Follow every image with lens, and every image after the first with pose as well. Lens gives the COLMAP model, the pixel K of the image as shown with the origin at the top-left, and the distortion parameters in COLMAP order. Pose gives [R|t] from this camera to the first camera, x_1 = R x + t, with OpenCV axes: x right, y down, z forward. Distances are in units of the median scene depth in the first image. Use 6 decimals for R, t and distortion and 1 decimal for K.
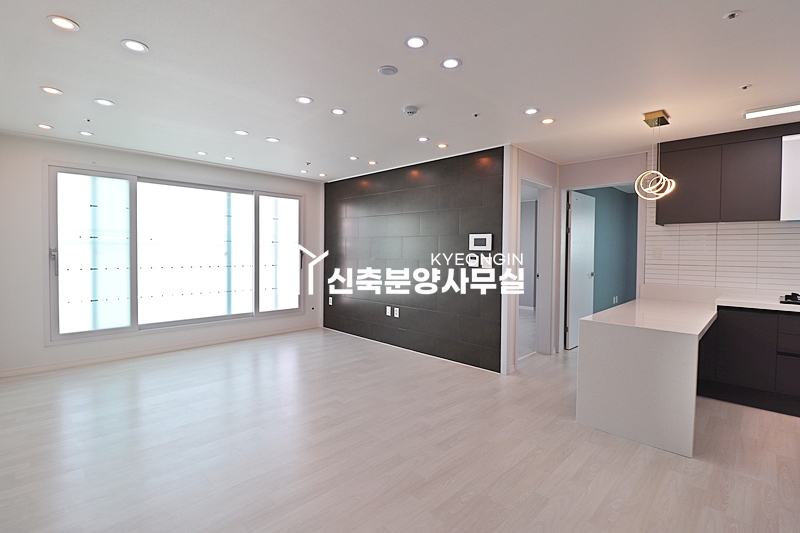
lens RADIAL K [[374.0, 0, 402.6], [0, 374.0, 259.5], [0, 0, 1]] dist [-0.000763, -0.014073]
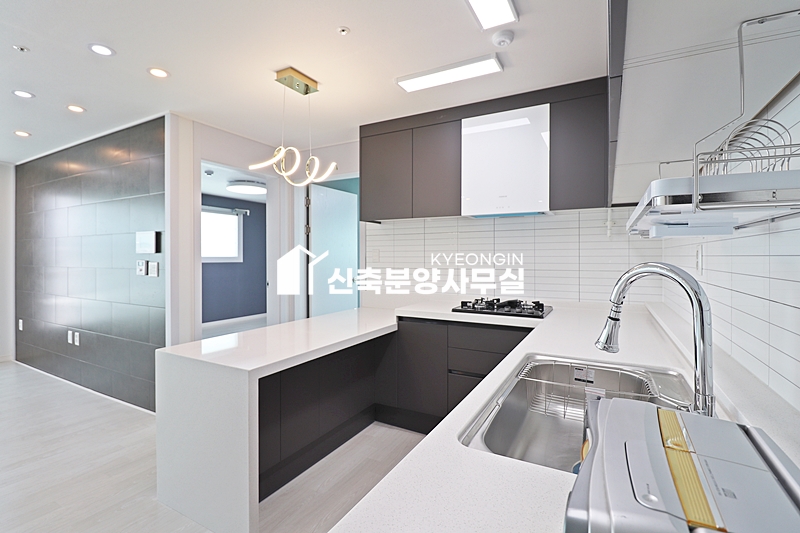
lens RADIAL K [[374.0, 0, 402.6], [0, 374.0, 259.5], [0, 0, 1]] dist [-0.000763, -0.014073]
pose [[0.960722, -0.011312, 0.277283, 0.424840], [0.015753, 0.999781, -0.013794, 0.005423], [-0.277067, 0.017620, 0.960689, 0.123077]]
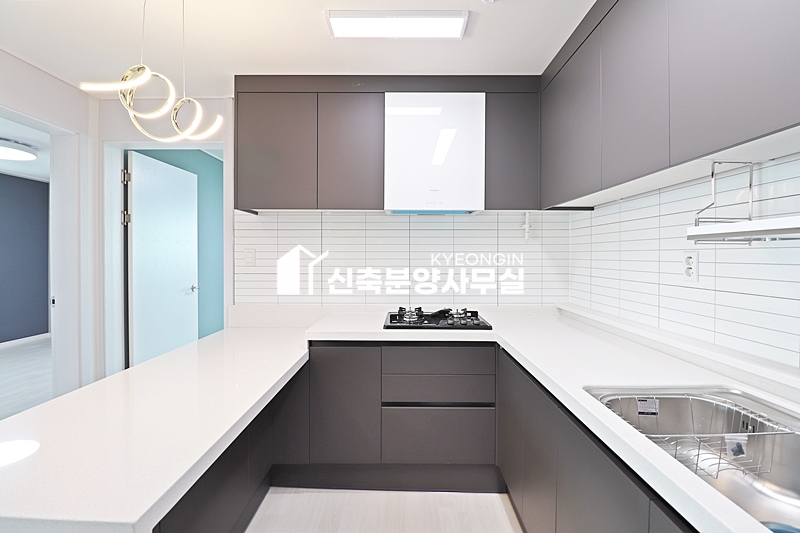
lens RADIAL K [[371.9, 0, 402.5], [0, 371.9, 259.8], [0, 0, 1]] dist [-0.000382, -0.013969]
pose [[0.717792, -0.014979, 0.696097, 0.359720], [0.019941, 0.999801, 0.000952, -0.005491], [-0.695972, 0.013197, 0.717948, 0.300414]]
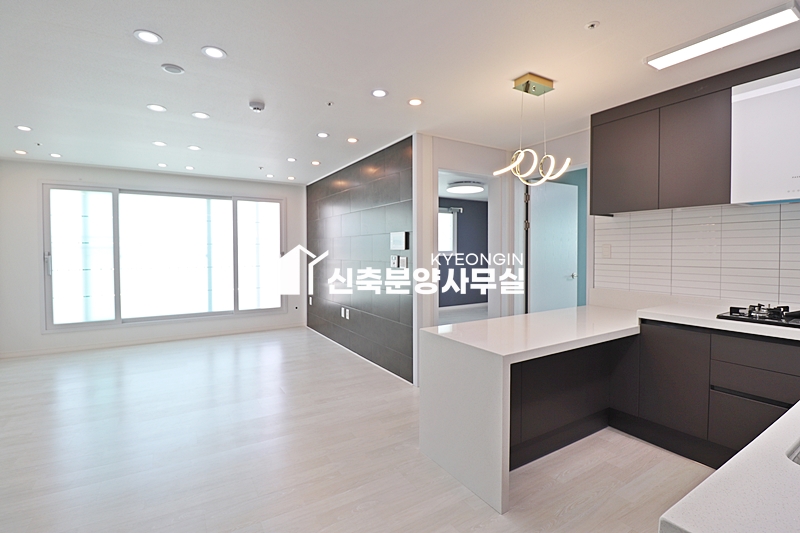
lens RADIAL K [[371.9, 0, 402.5], [0, 371.9, 259.8], [0, 0, 1]] dist [-0.000382, -0.013969]
pose [[0.971911, -0.006209, -0.235267, 0.374466], [0.006451, 0.999979, 0.000260, 0.000138], [0.235260, -0.001770, 0.971931, 0.093901]]
